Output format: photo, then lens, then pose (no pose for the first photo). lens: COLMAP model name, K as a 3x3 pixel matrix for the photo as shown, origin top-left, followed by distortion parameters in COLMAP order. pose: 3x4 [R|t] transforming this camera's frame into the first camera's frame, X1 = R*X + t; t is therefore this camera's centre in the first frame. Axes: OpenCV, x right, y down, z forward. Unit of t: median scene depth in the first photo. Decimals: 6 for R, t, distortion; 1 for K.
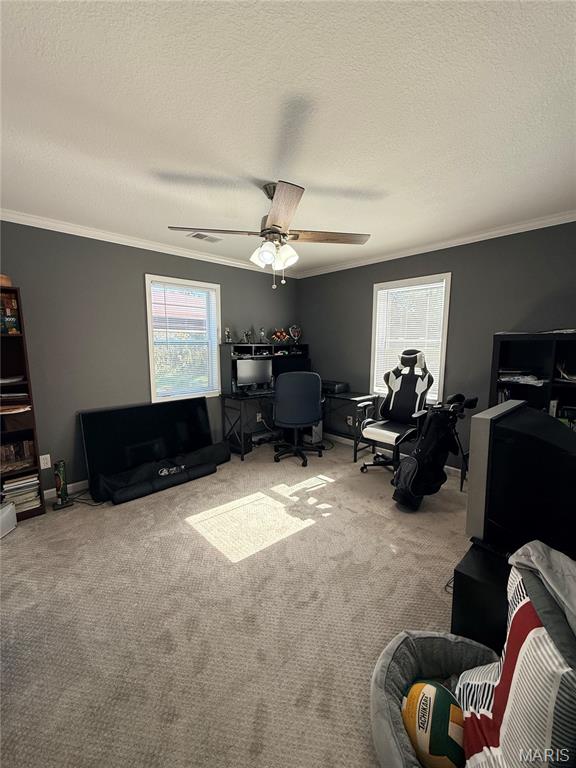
lens RADIAL K [[307.1, 0, 286.7], [0, 307.1, 382.3], [0, 0, 1]] dist [0.000253, 0.000234]
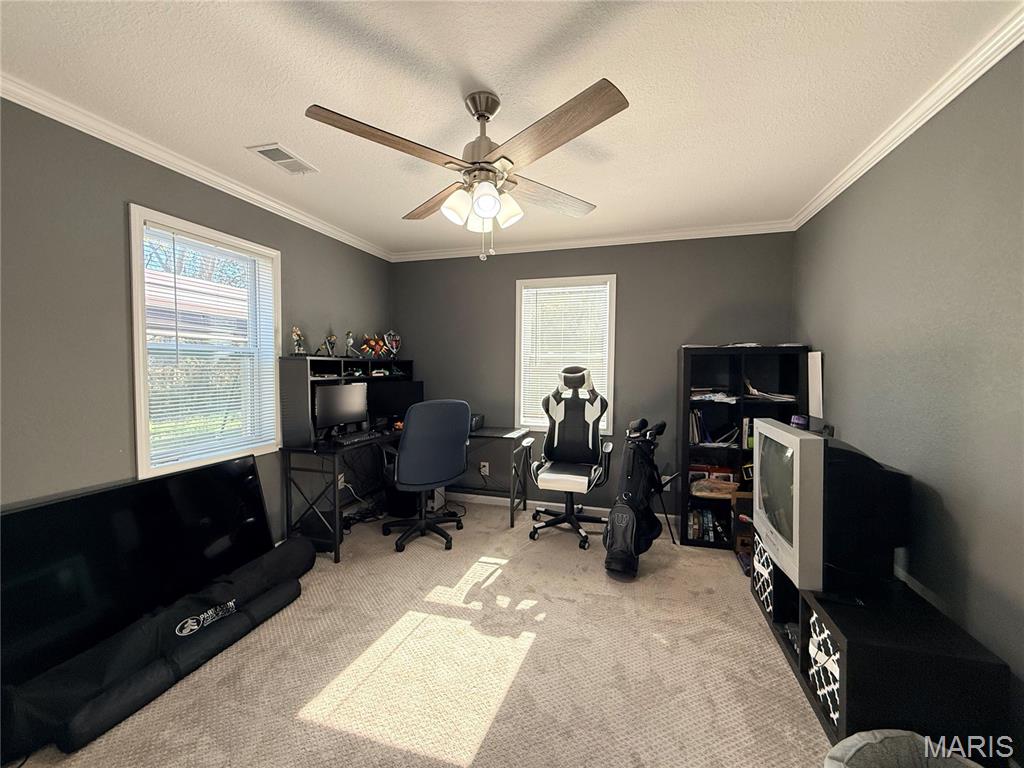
lens RADIAL K [[410.3, 0, 508.9], [0, 410.3, 385.7], [0, 0, 1]] dist [0.001375, 0.000415]
pose [[0.869915, -0.018913, 0.492838, -0.257477], [0.057684, 0.996308, -0.063585, -0.001306], [-0.489816, 0.083743, 0.867795, 0.183299]]
